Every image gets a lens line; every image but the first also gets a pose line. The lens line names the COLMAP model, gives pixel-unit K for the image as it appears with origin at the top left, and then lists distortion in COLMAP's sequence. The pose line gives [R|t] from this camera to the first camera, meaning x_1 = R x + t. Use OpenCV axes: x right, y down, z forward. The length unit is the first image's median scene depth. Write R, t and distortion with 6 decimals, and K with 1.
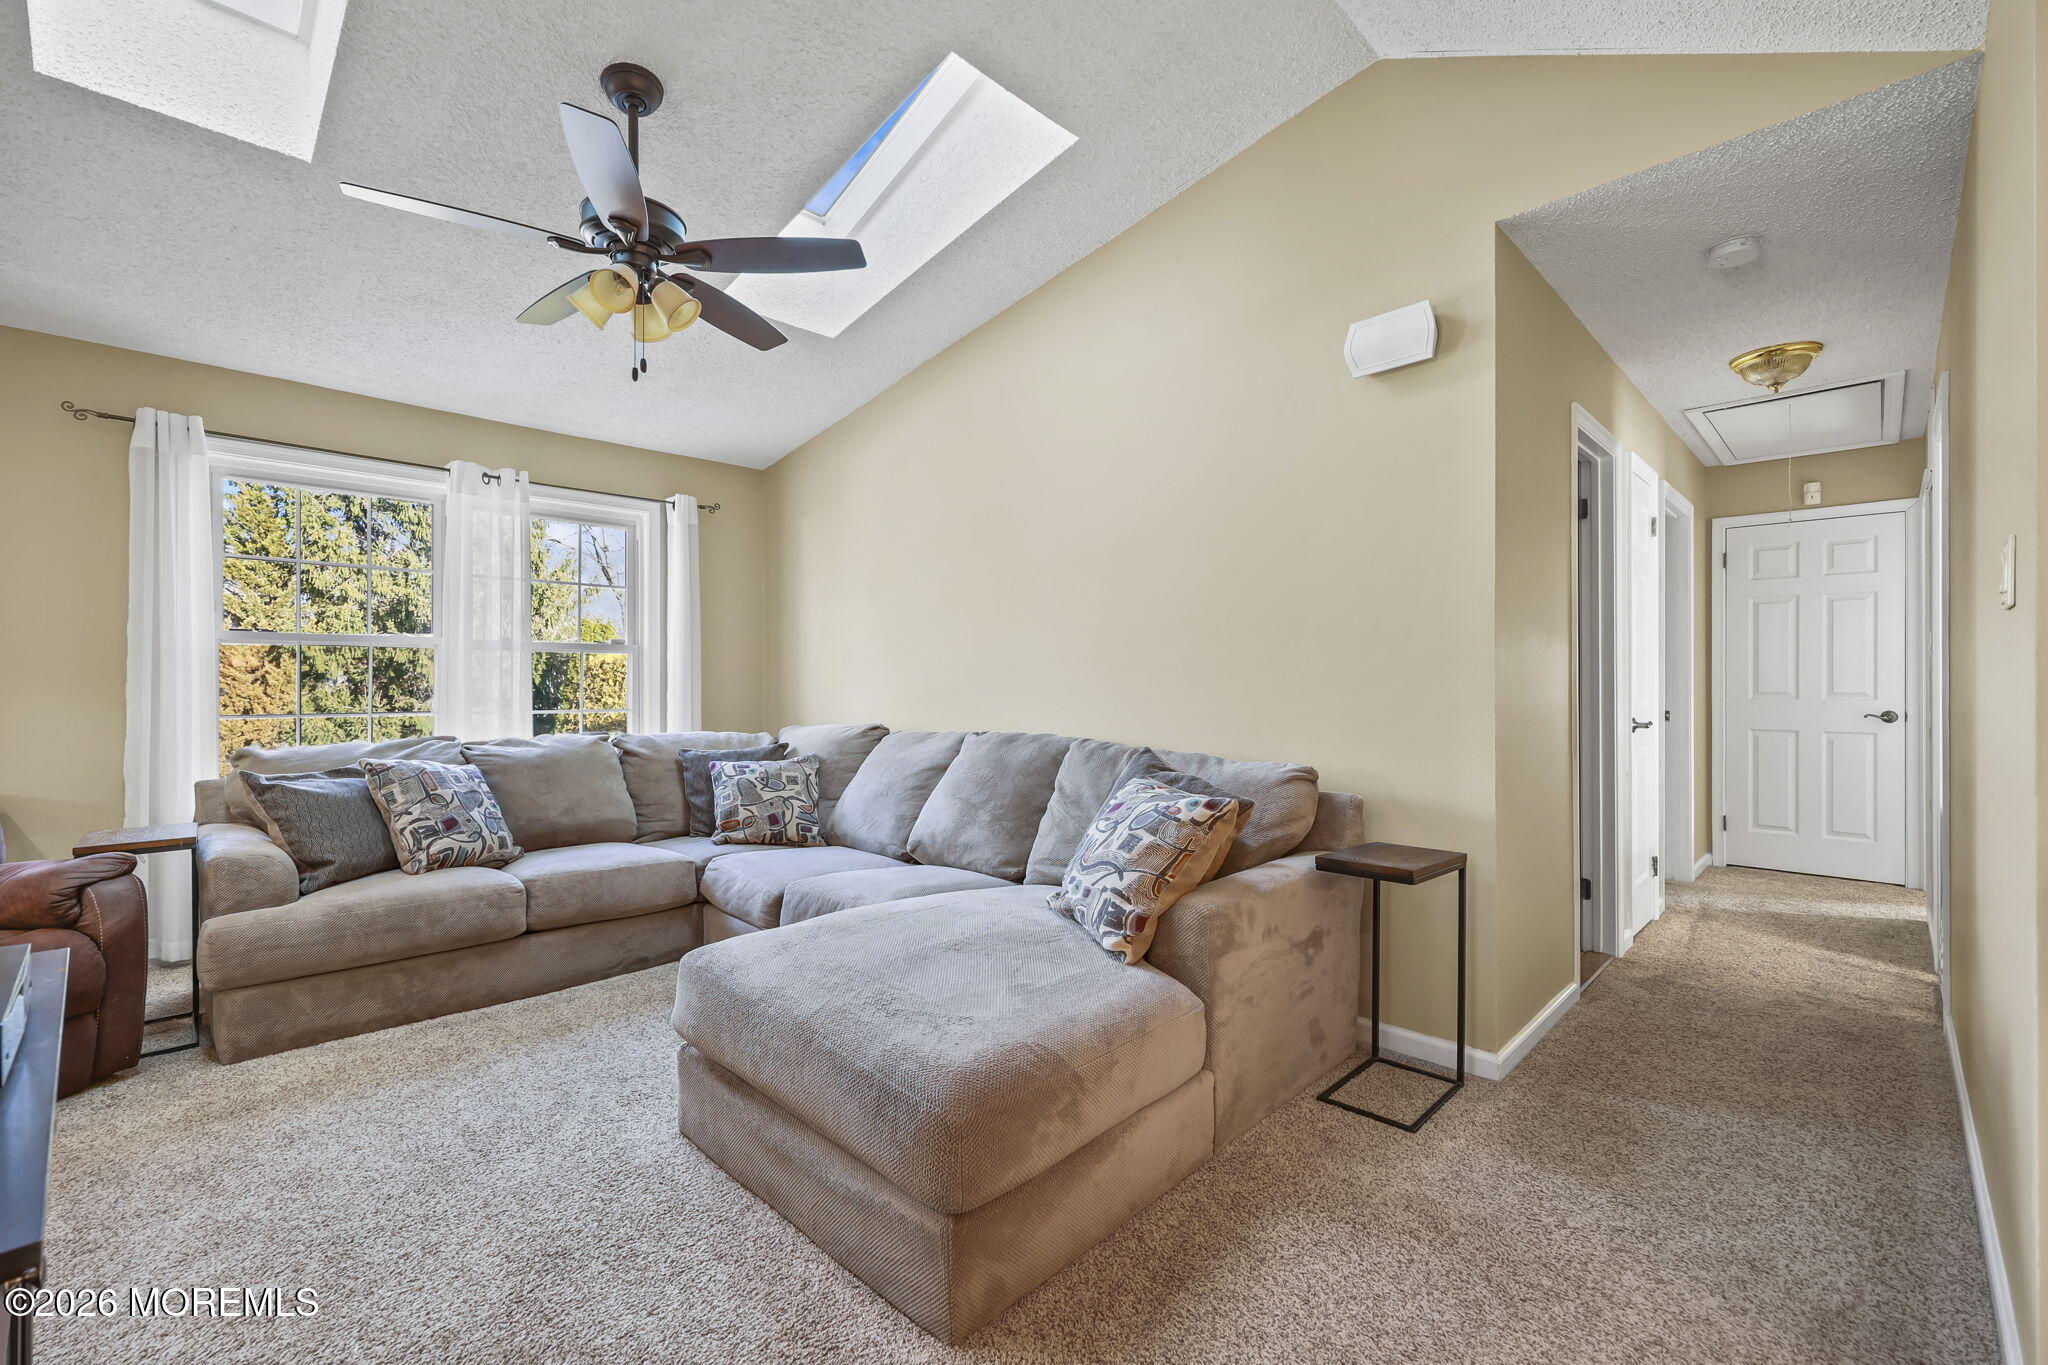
lens RADIAL K [[857.3, 0, 1024.0], [0, 857.3, 682.5], [0, 0, 1]] dist [-0.001831, -0.000121]
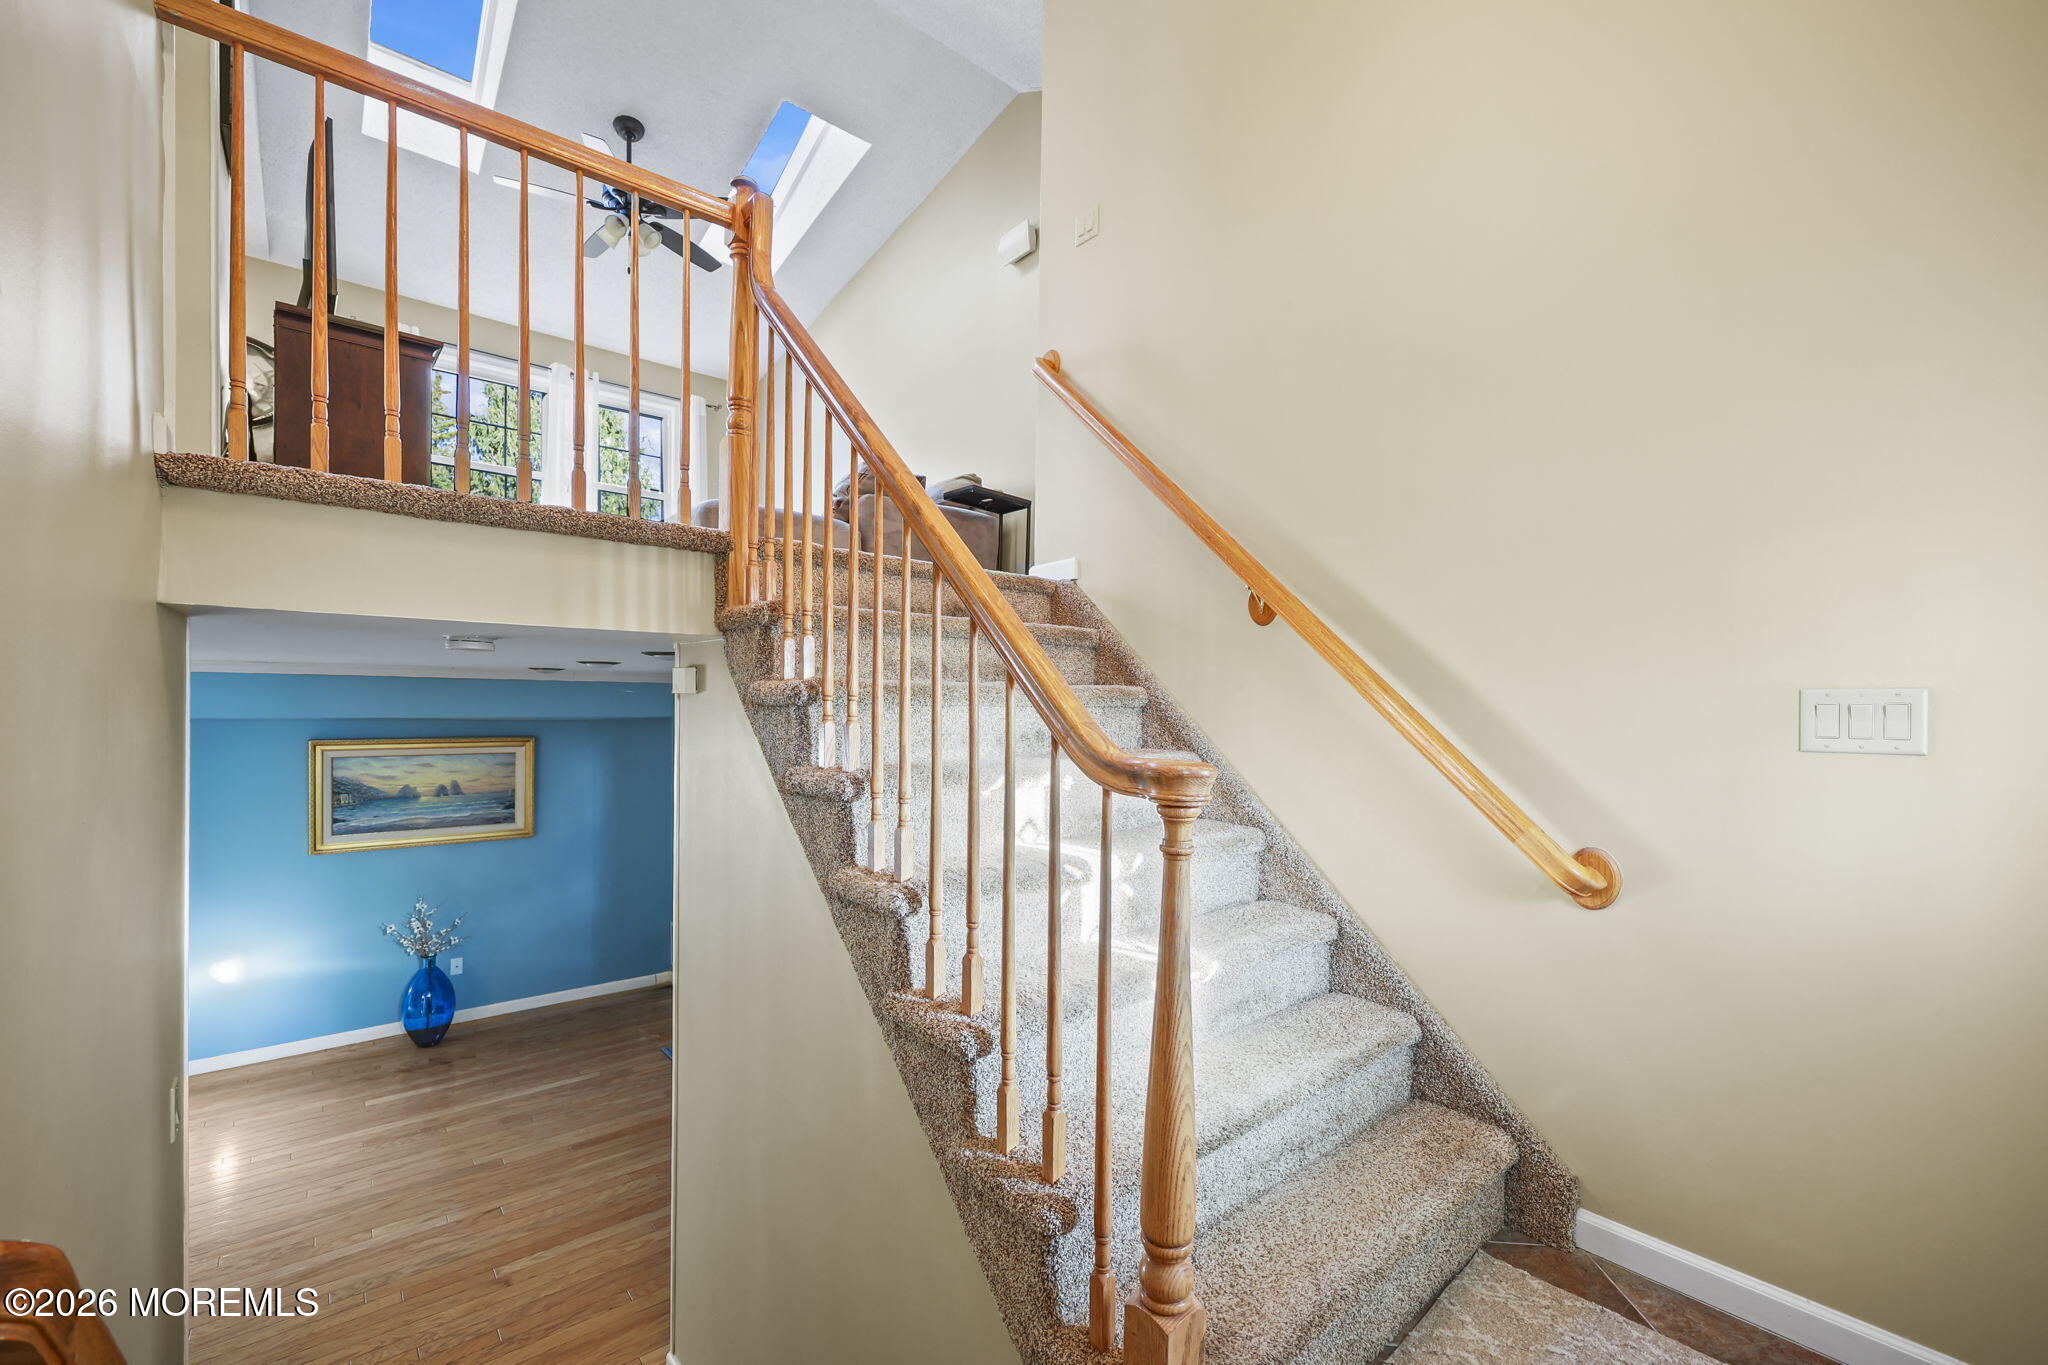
lens RADIAL K [[813.5, 0, 1030.5], [0, 813.5, 707.1], [0, 0, 1]] dist [-0.000332, 0.000000]
pose [[0.996338, 0.008588, -0.085069, 0.524139], [-0.008301, 0.999959, 0.003733, 0.518153], [0.085097, -0.003013, 0.996368, -0.657018]]
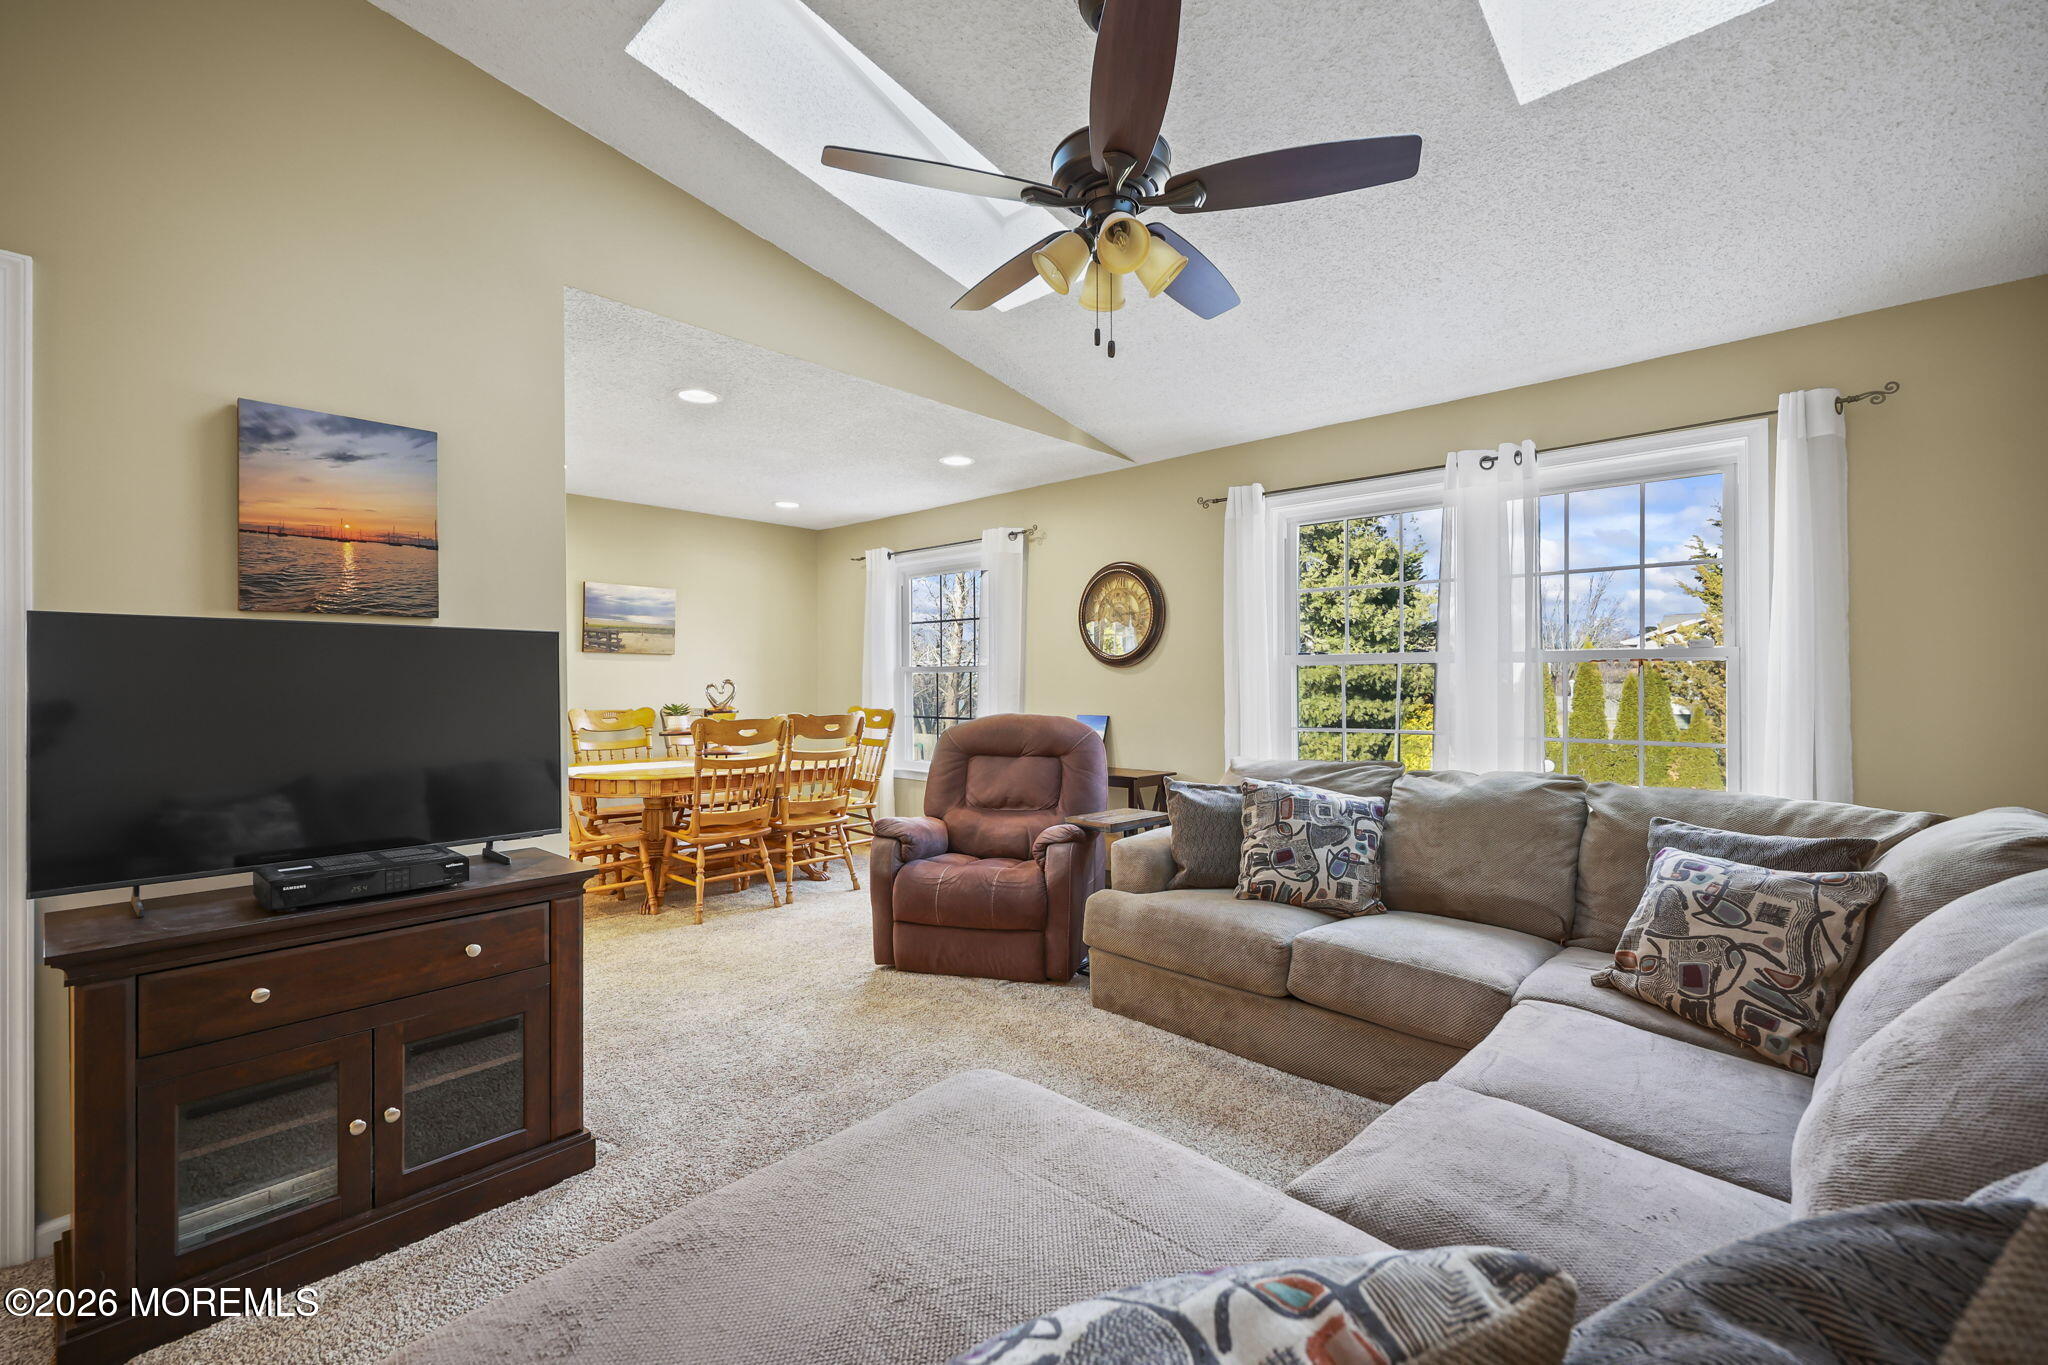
lens RADIAL K [[857.3, 0, 1024.0], [0, 857.3, 682.5], [0, 0, 1]] dist [-0.001831, -0.000121]
pose [[0.032190, 0.003597, -0.999475, 0.275859], [0.004967, 0.999981, 0.003759, -0.034085], [0.999469, -0.005085, 0.032172, 0.679369]]
